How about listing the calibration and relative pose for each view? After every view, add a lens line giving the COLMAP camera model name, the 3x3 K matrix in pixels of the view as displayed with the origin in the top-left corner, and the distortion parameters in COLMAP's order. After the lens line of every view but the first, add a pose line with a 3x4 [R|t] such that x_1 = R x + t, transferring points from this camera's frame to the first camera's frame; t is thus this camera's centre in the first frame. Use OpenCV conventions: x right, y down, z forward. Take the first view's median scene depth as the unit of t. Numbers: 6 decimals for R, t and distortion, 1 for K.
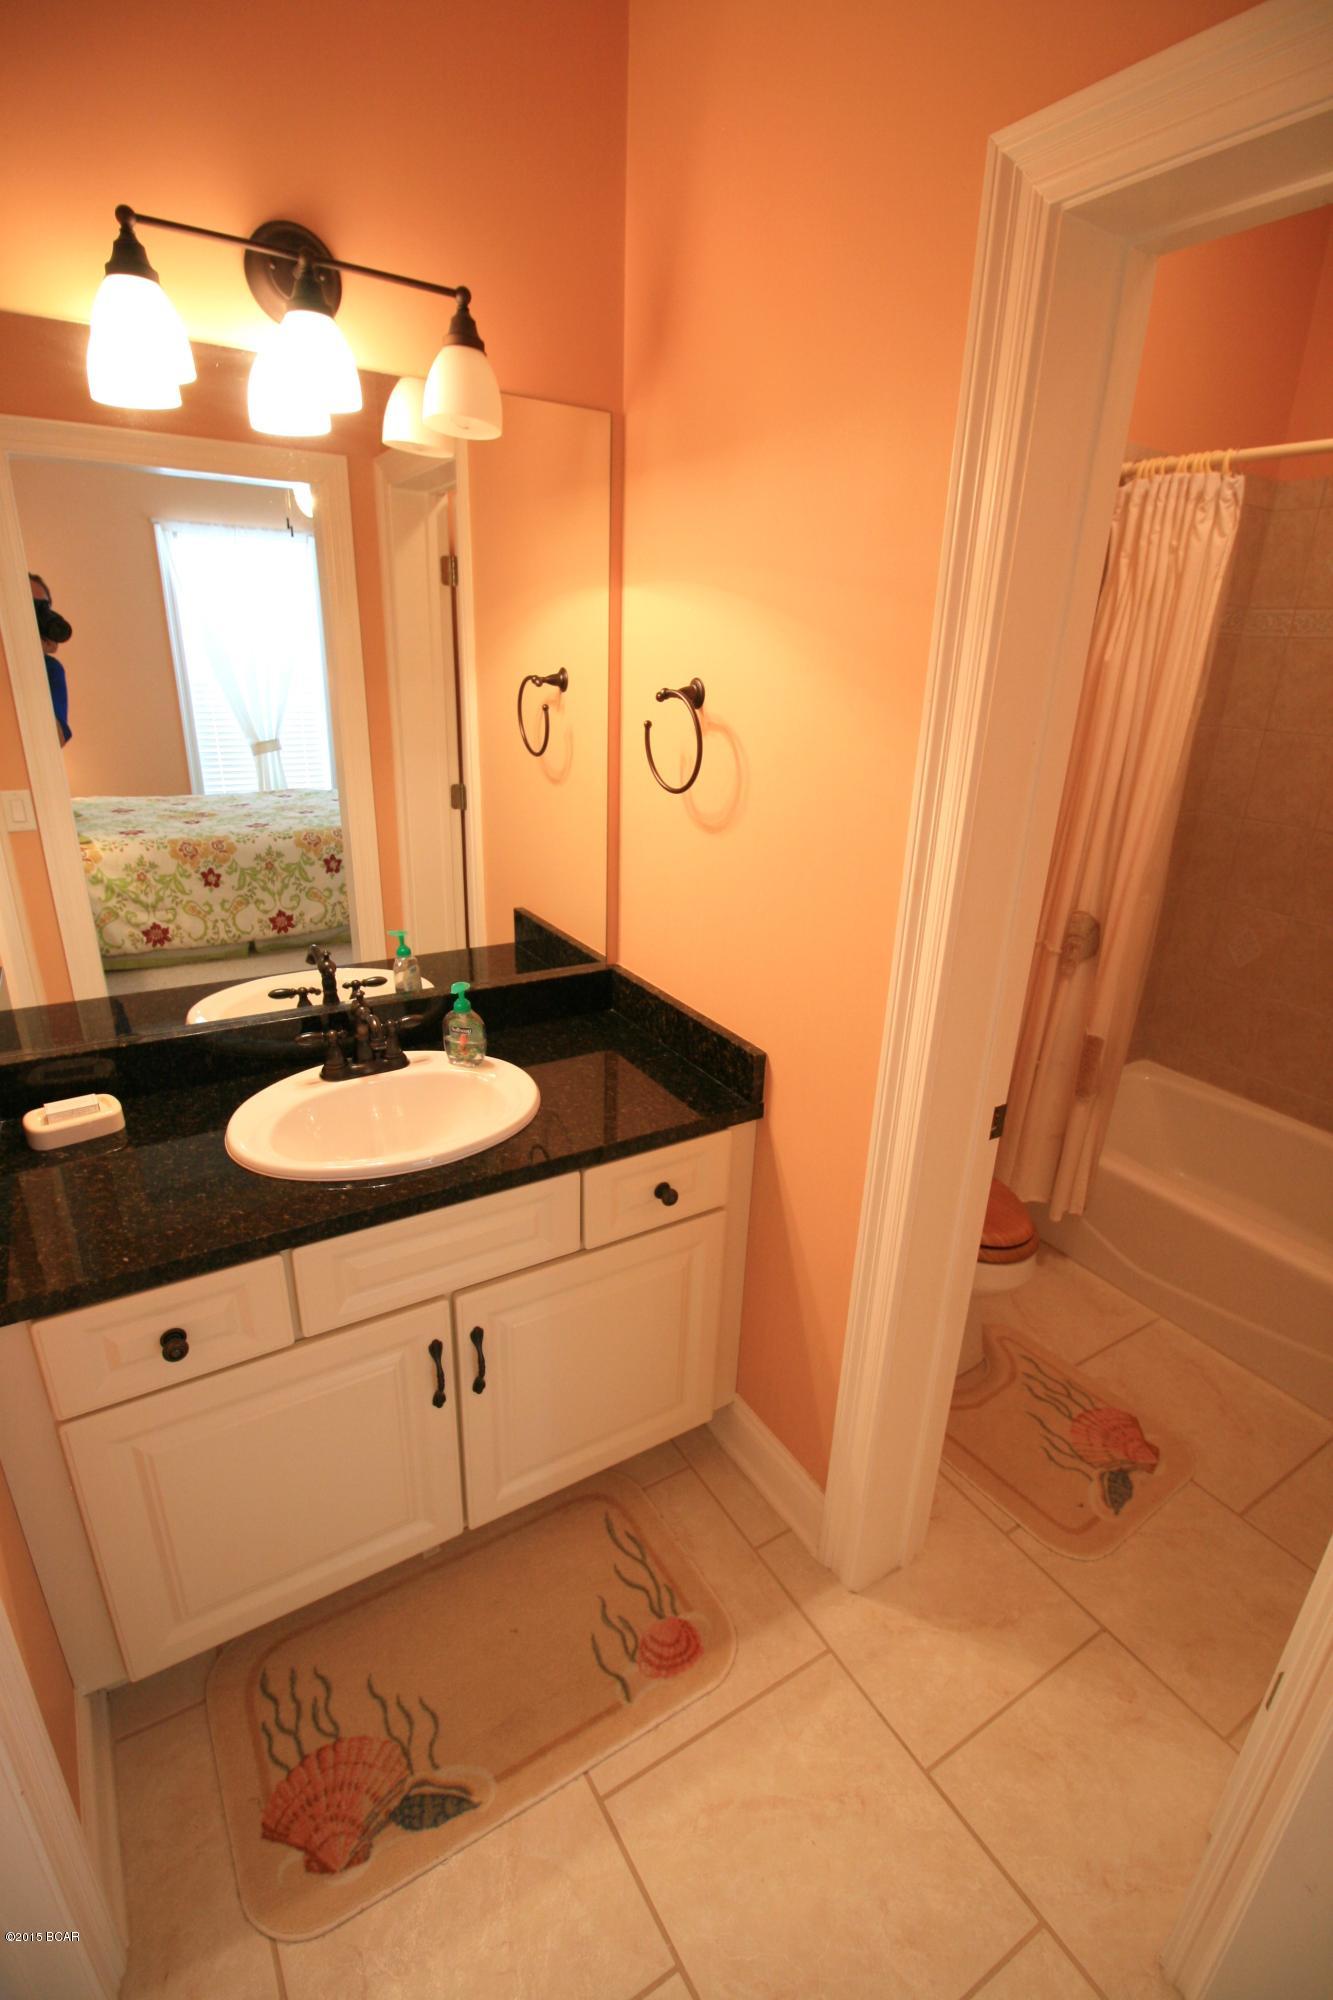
lens RADIAL K [[934.4, 0, 671.1], [0, 934.4, 998.3], [0, 0, 1]] dist [-0.005887, -0.007847]
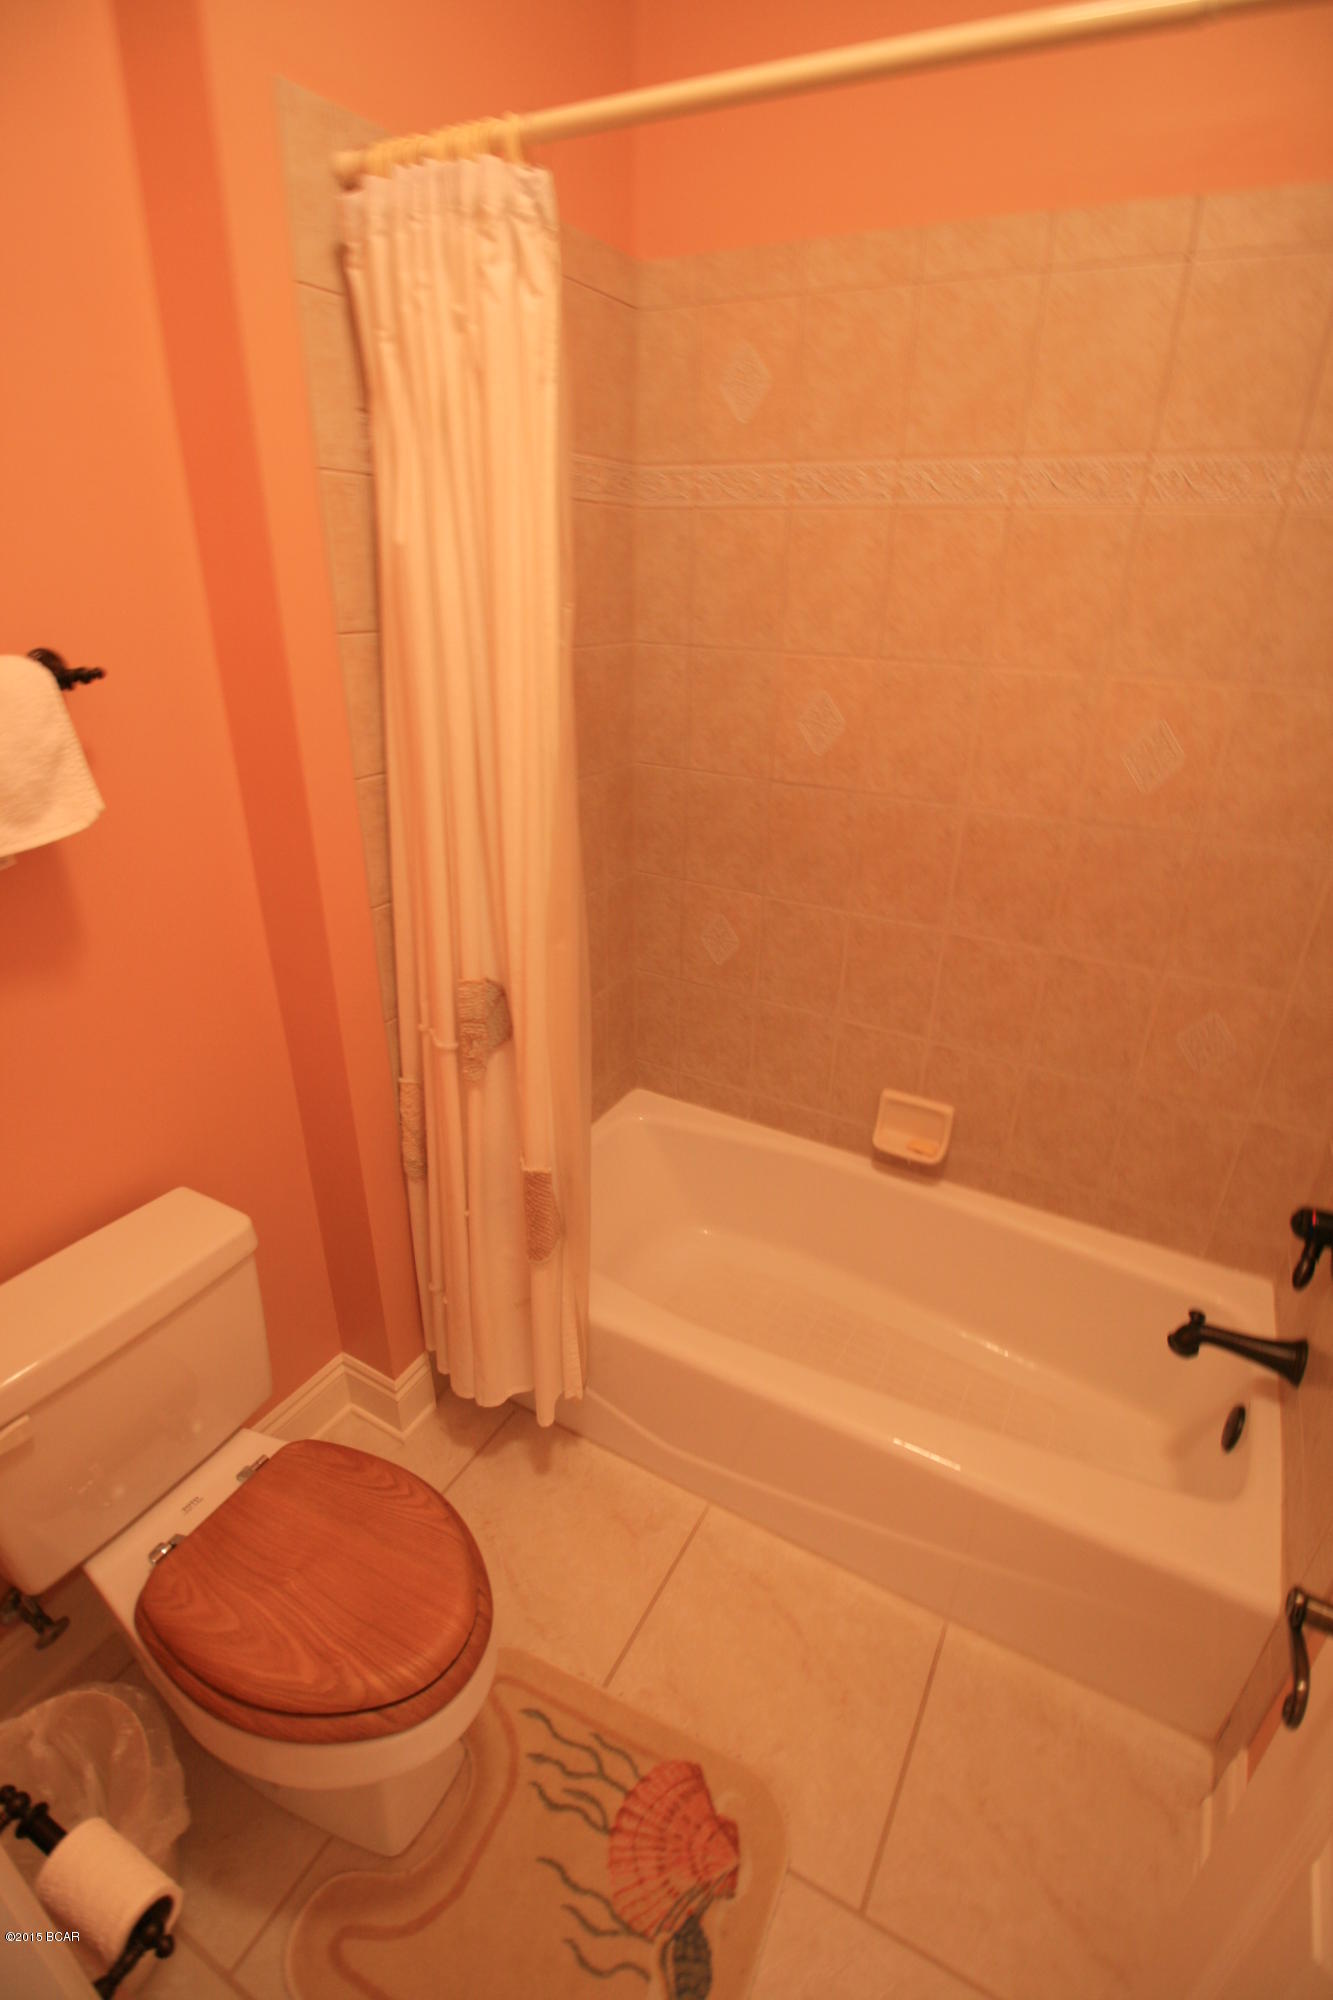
lens RADIAL K [[934.4, 0, 664.3], [0, 934.4, 1000.4], [0, 0, 1]] dist [-0.005887, -0.007847]
pose [[0.876372, -0.226084, 0.425274, 0.322157], [0.187643, 0.973484, 0.130842, -0.150800], [-0.443578, -0.034866, 0.895557, 0.449950]]
